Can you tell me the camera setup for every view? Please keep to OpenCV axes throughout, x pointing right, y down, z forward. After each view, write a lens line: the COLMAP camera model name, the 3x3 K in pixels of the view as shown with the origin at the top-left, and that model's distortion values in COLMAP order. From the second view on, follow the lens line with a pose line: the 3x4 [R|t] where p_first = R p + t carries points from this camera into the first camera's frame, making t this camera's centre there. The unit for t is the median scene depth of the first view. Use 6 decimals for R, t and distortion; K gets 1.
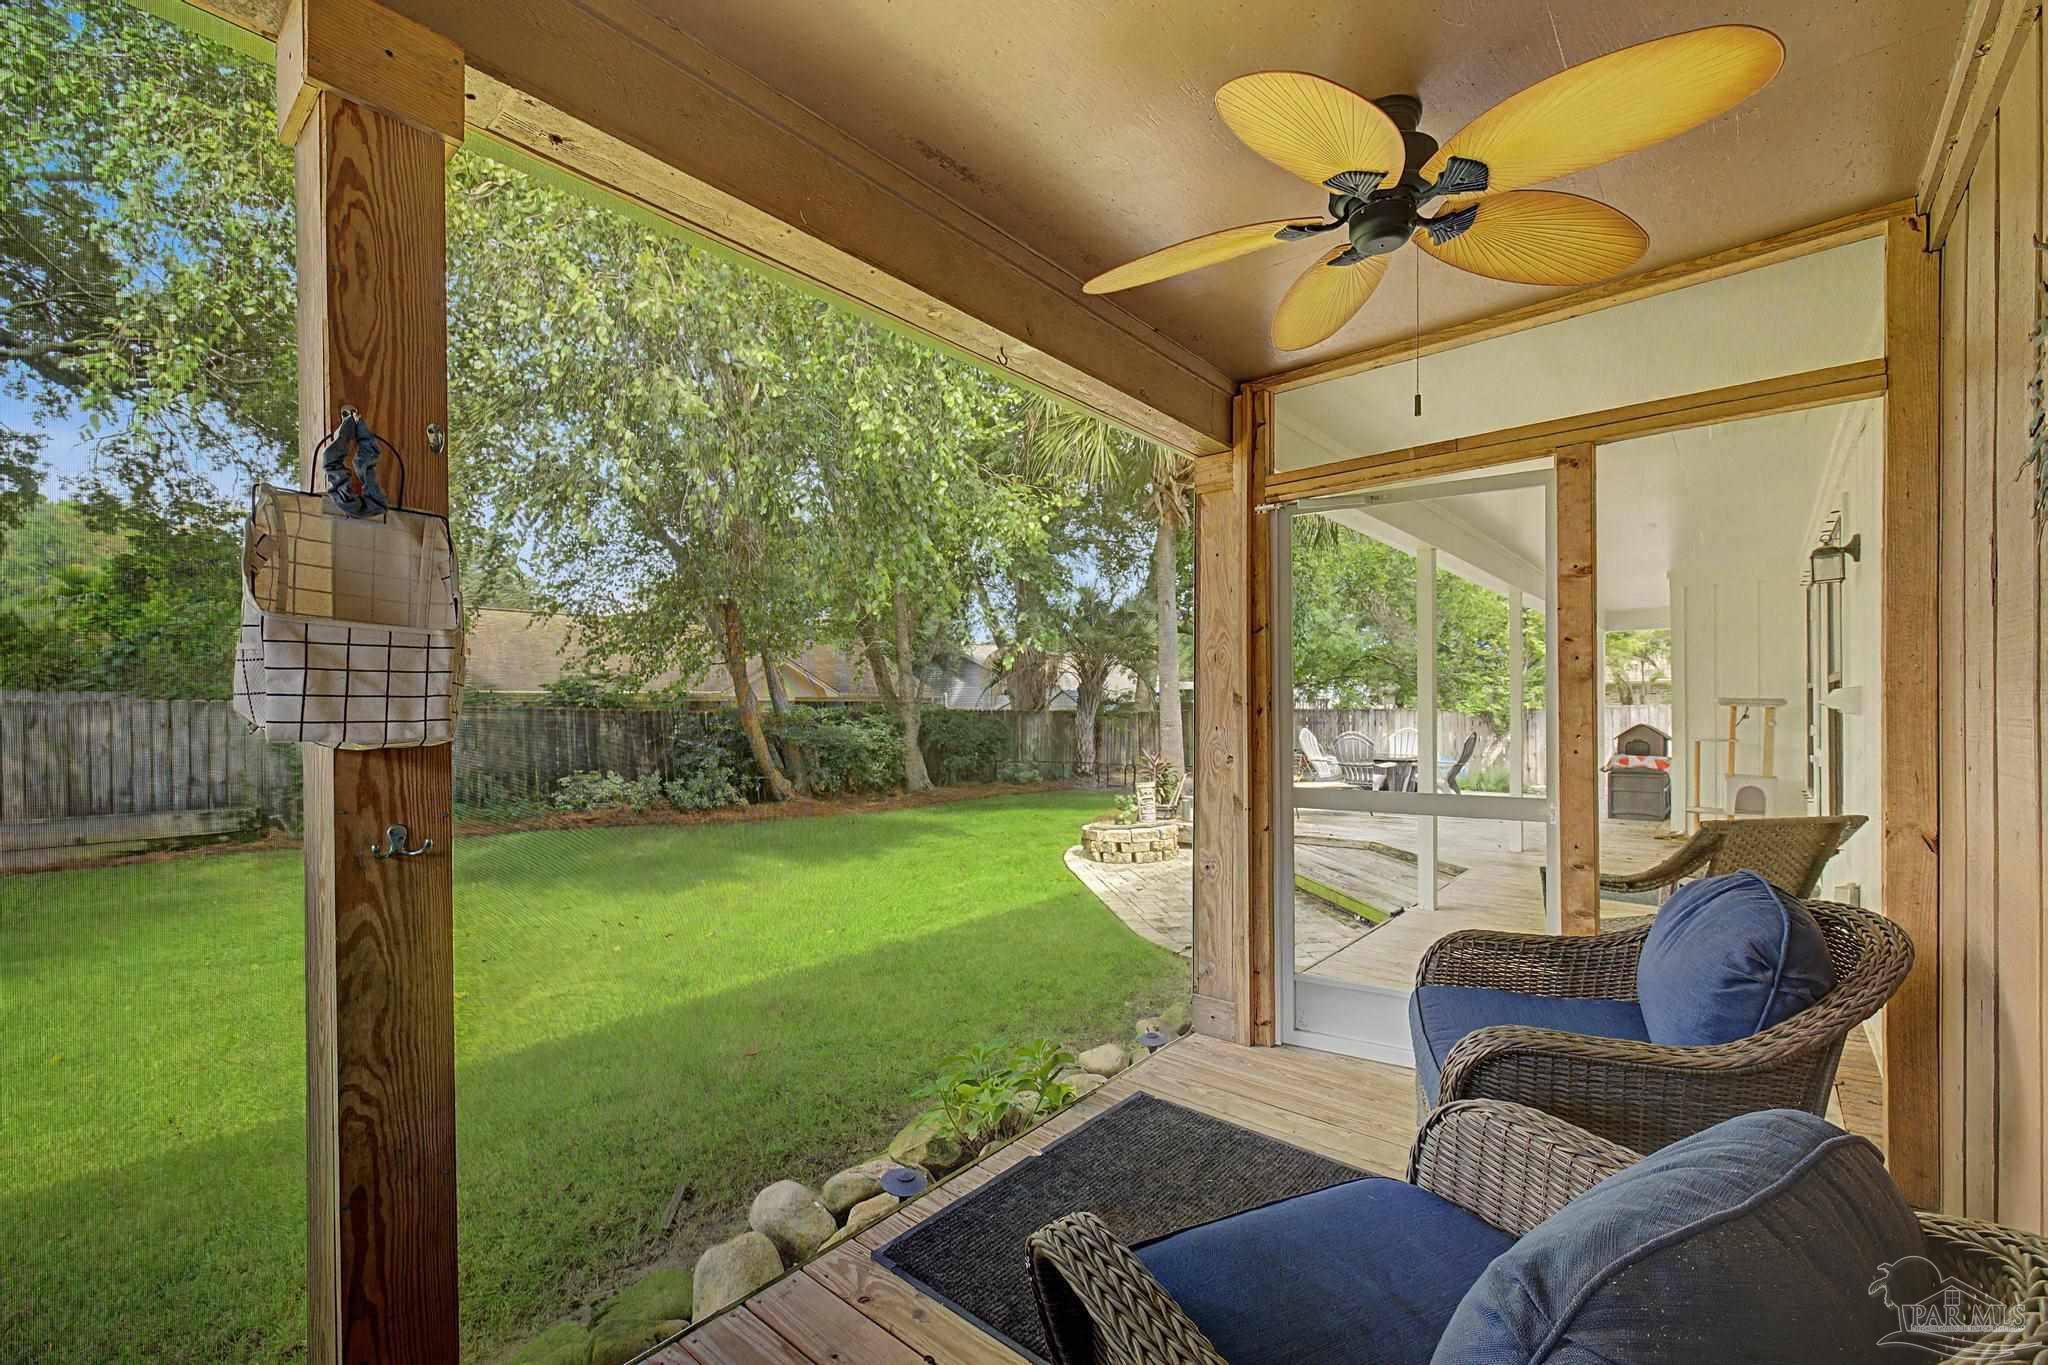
lens RADIAL K [[867.4, 0, 1026.0], [0, 867.4, 700.0], [0, 0, 1]] dist [0.009958, -0.001676]
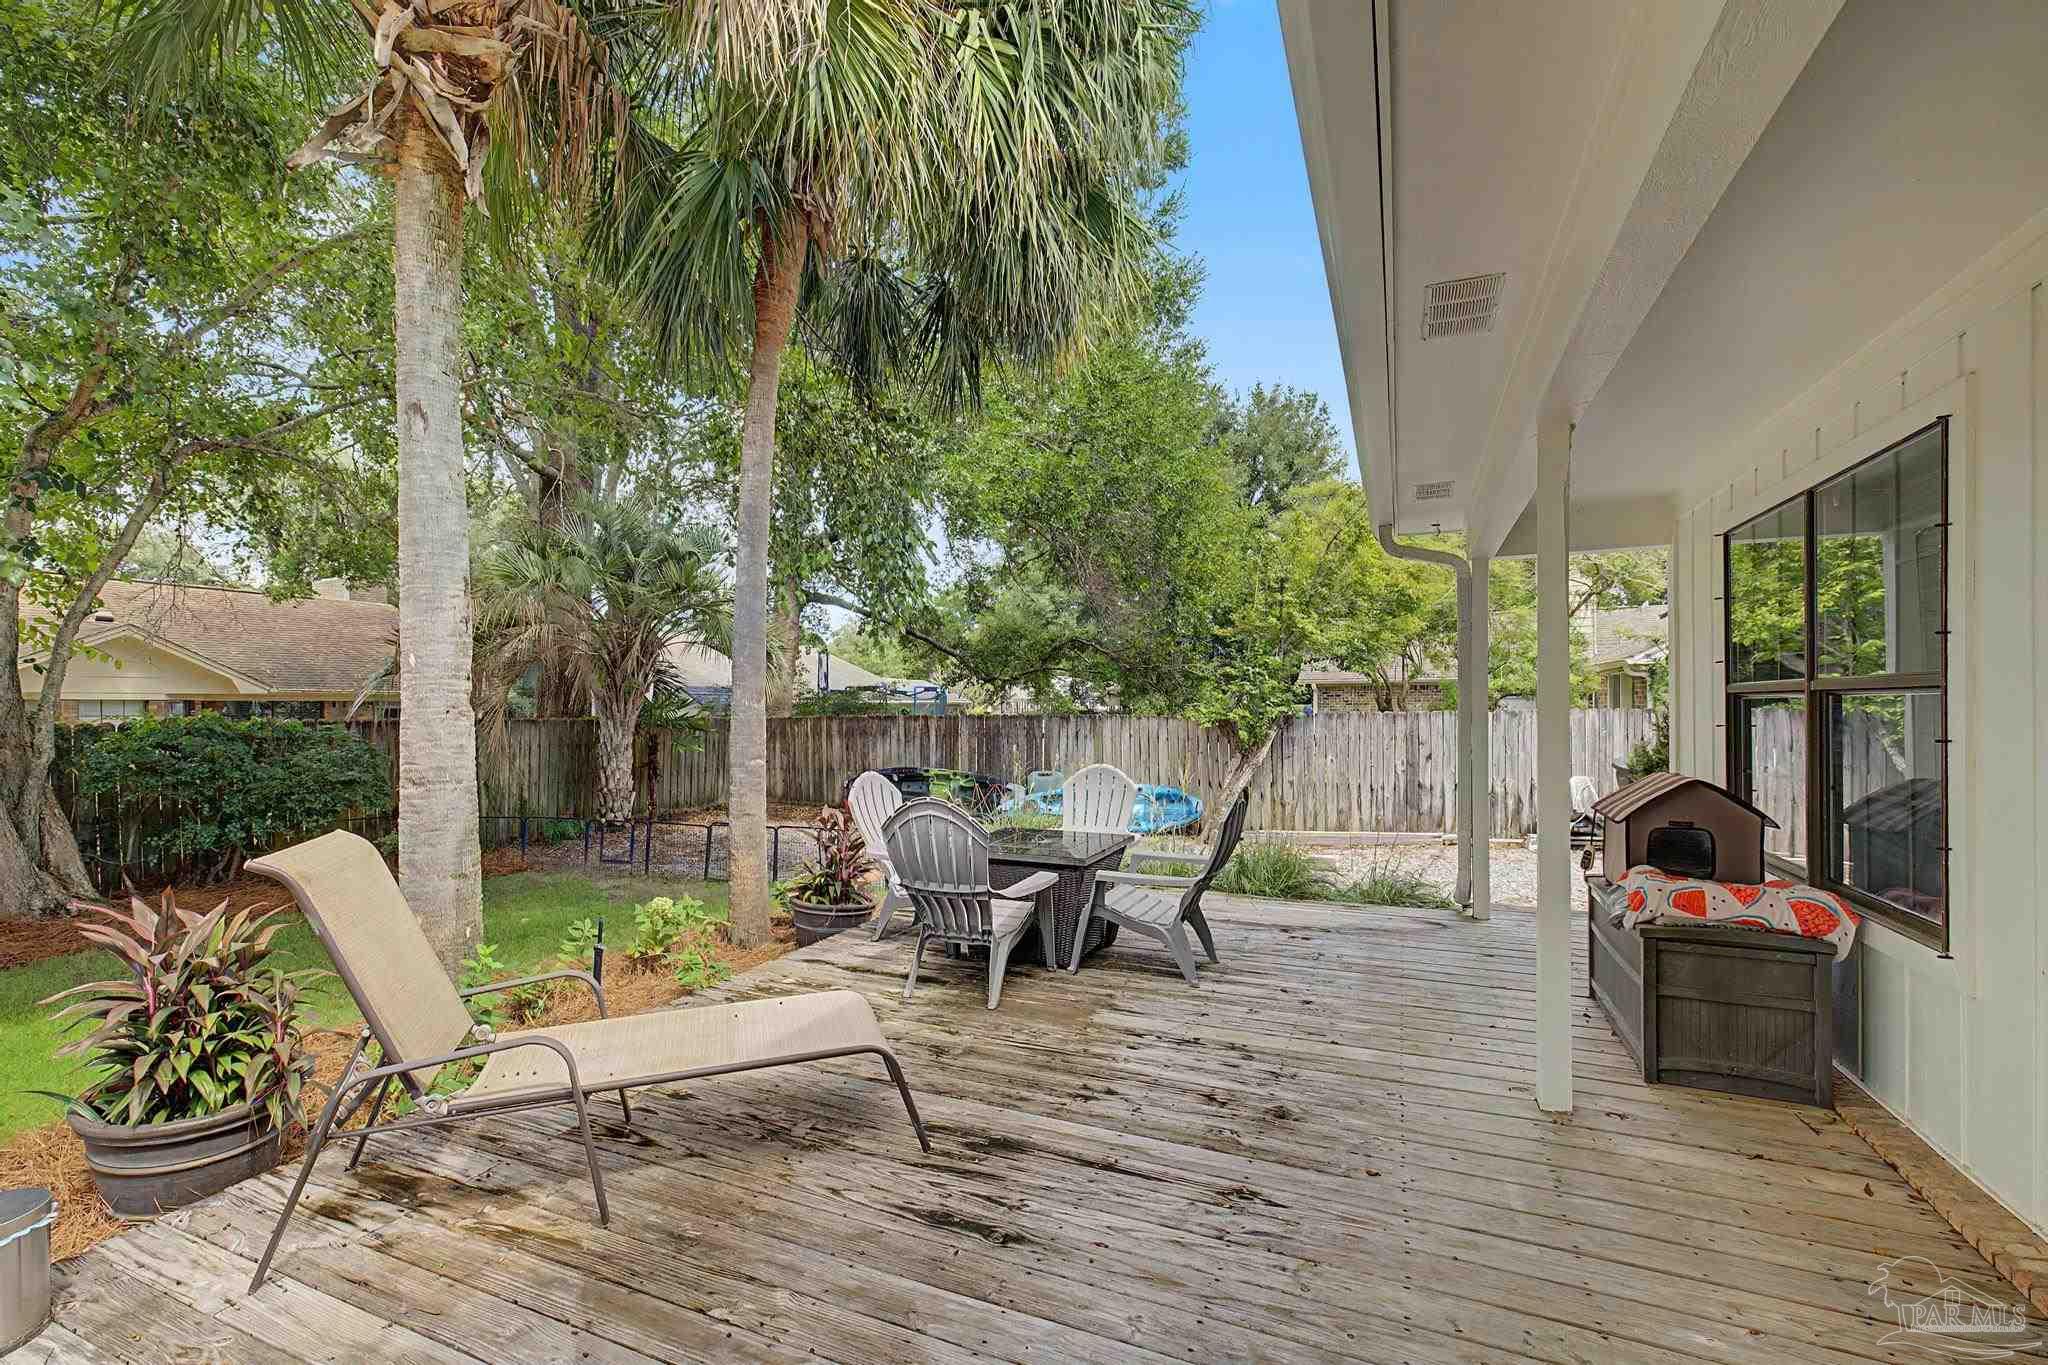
lens RADIAL K [[867.4, 0, 1025.7], [0, 867.4, 692.8], [0, 0, 1]] dist [0.009958, -0.001676]
pose [[0.959462, 0.005876, 0.281777, 0.195146], [-0.003478, 0.999953, -0.009013, -0.000948], [-0.281817, 0.007667, 0.959438, 0.407777]]
